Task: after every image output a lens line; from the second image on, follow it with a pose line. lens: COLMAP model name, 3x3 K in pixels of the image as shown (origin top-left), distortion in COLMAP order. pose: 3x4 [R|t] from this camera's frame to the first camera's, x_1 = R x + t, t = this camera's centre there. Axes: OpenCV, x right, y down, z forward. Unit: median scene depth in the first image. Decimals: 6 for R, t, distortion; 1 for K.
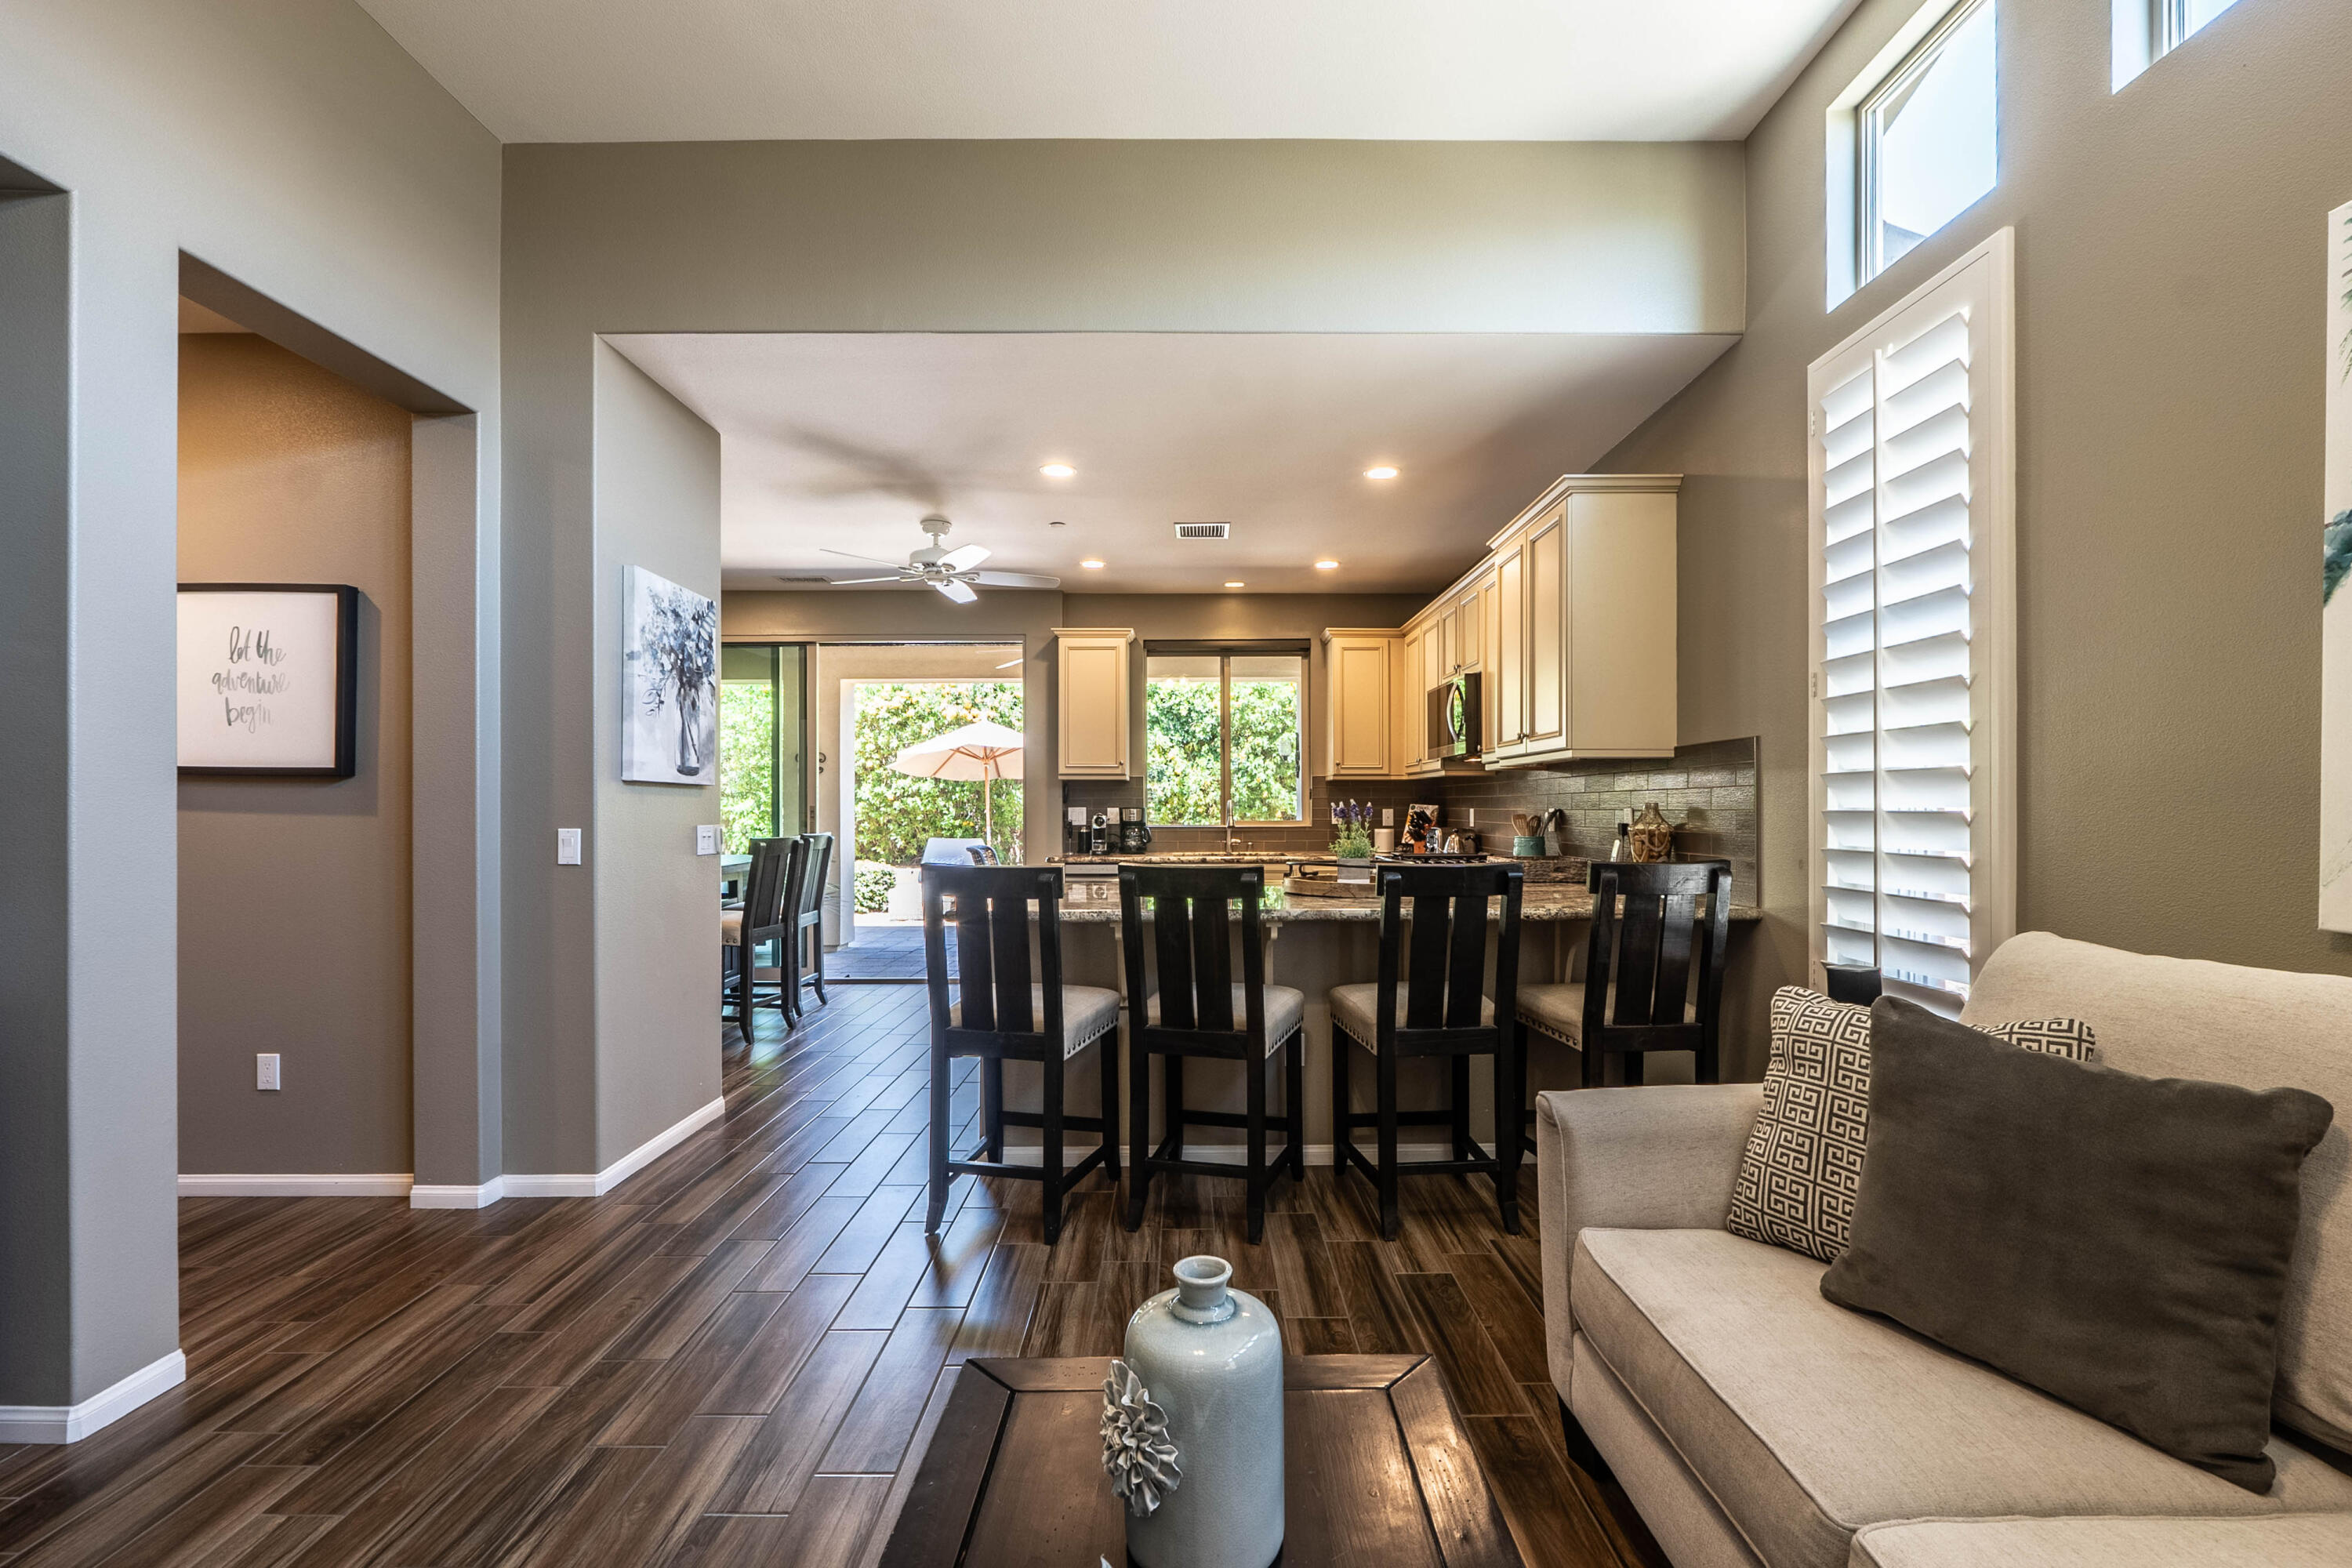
lens RADIAL K [[999.4, 0, 1169.0], [0, 999.4, 794.7], [0, 0, 1]] dist [-0.003368, -0.001141]
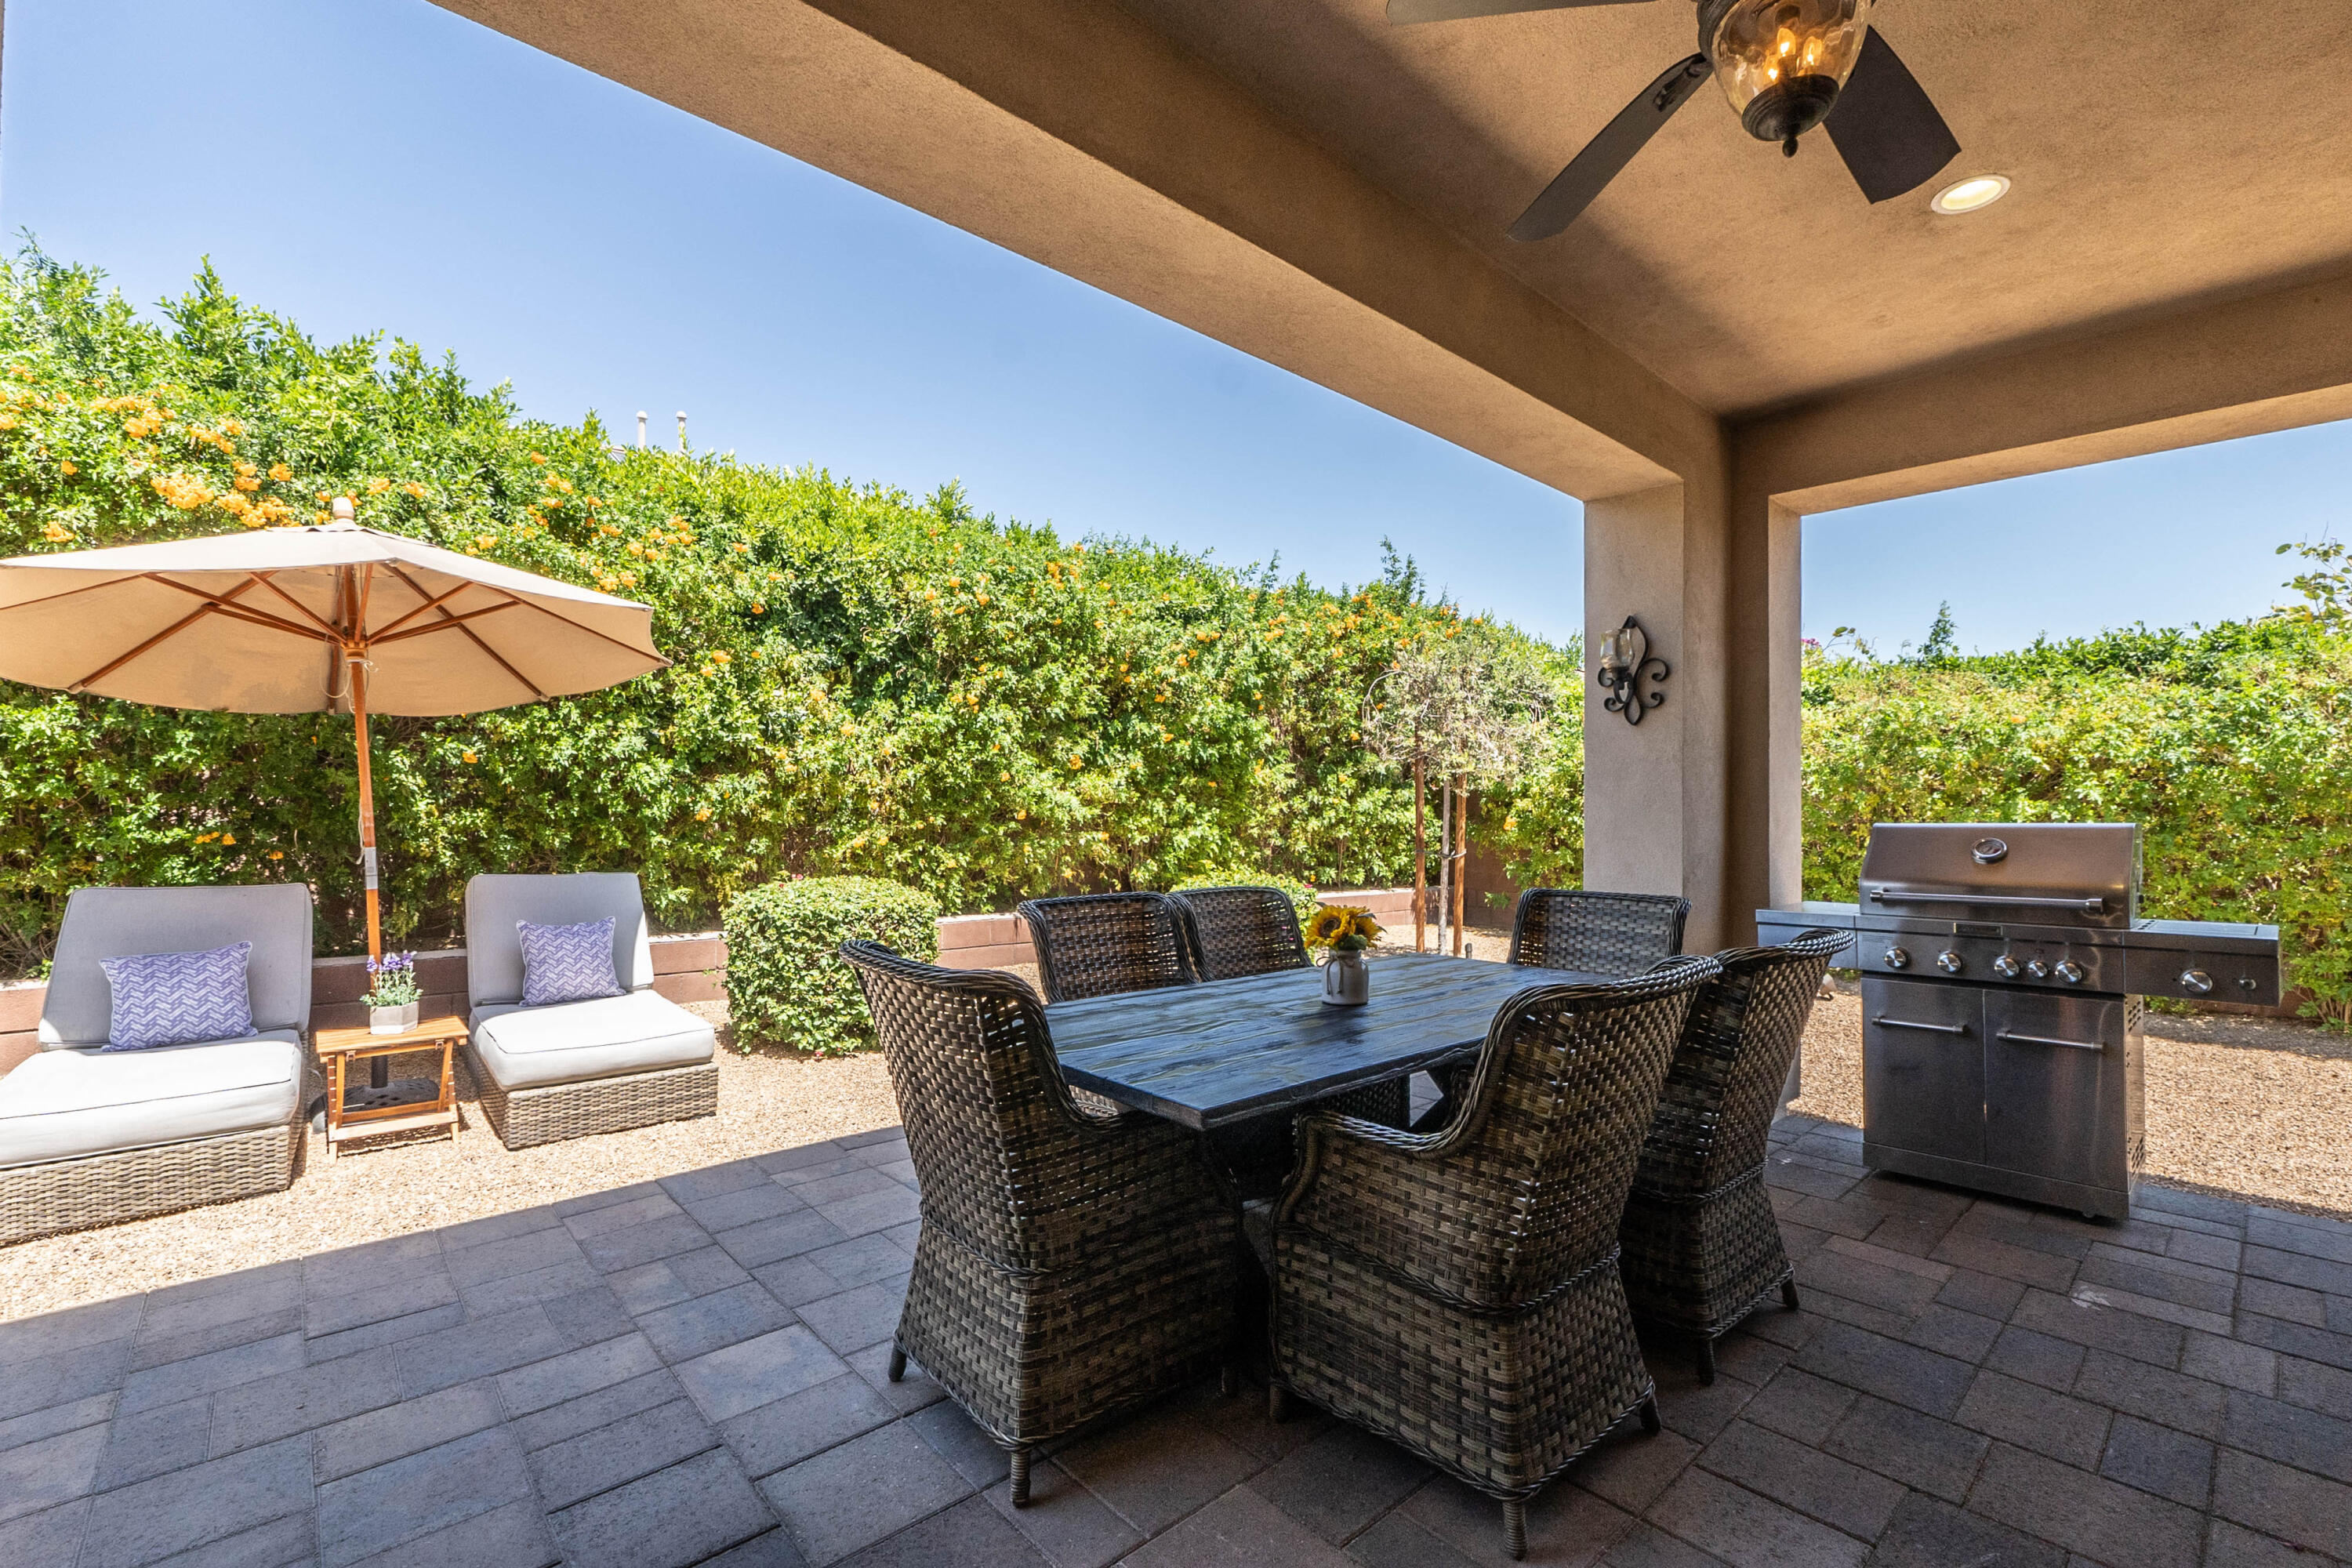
lens RADIAL K [[999.4, 0, 1169.0], [0, 999.4, 794.7], [0, 0, 1]] dist [-0.003368, -0.001141]
pose [[0.744209, 0.016376, 0.667746, -0.524602], [-0.006563, 0.999830, -0.017206, 0.048778], [-0.667915, 0.008422, 0.744190, 1.512692]]
